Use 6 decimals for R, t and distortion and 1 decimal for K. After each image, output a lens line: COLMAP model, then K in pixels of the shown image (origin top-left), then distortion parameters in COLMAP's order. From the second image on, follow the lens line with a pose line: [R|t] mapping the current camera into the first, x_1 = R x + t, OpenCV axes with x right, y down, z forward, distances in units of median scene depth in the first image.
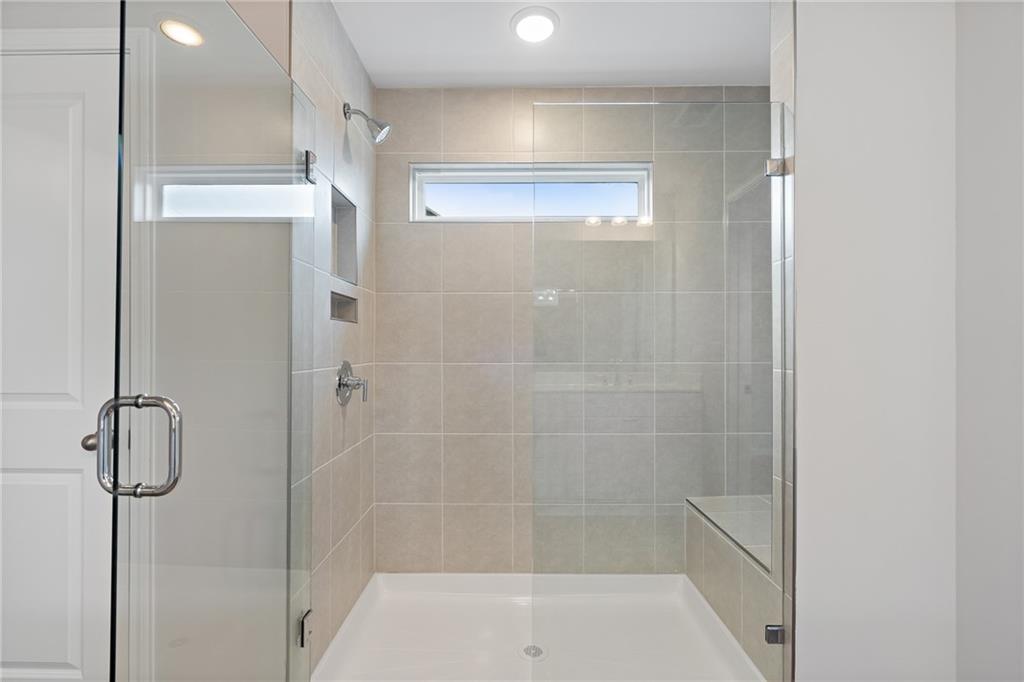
lens RADIAL K [[466.0, 0, 509.6], [0, 466.0, 344.6], [0, 0, 1]] dist [-0.001272, 0.000151]
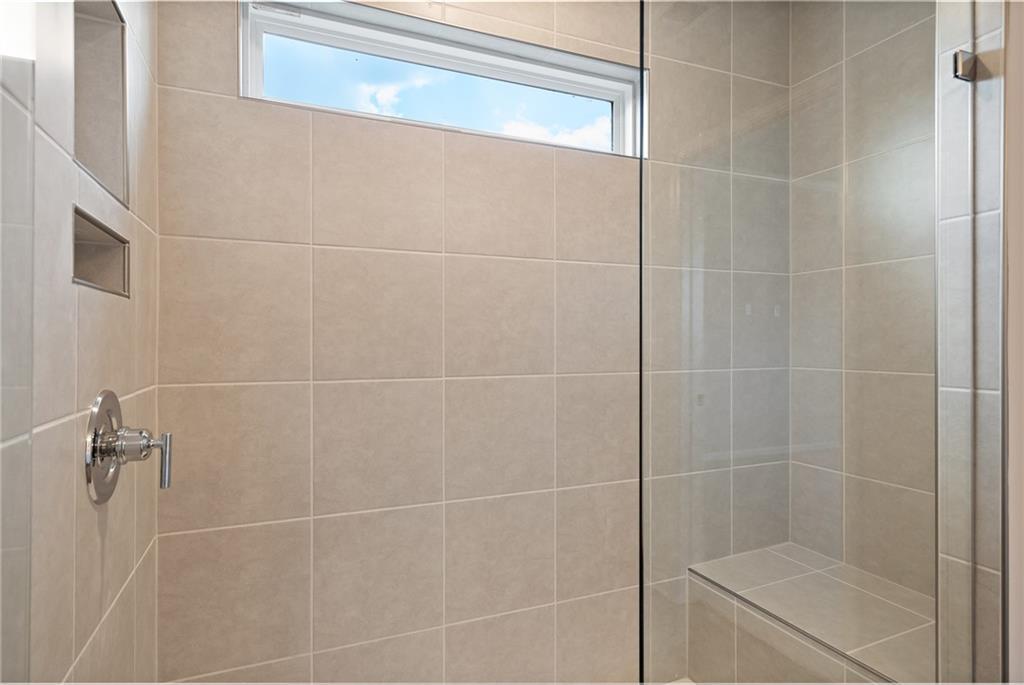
lens RADIAL K [[547.9, 0, 512.0], [0, 547.9, 342.5], [0, 0, 1]] dist [0.009728, 0.001831]
pose [[0.919505, -0.000594, 0.393079, -0.203118], [-0.002070, 0.999978, 0.006351, -0.009208], [-0.393074, -0.006654, 0.919483, 0.398188]]
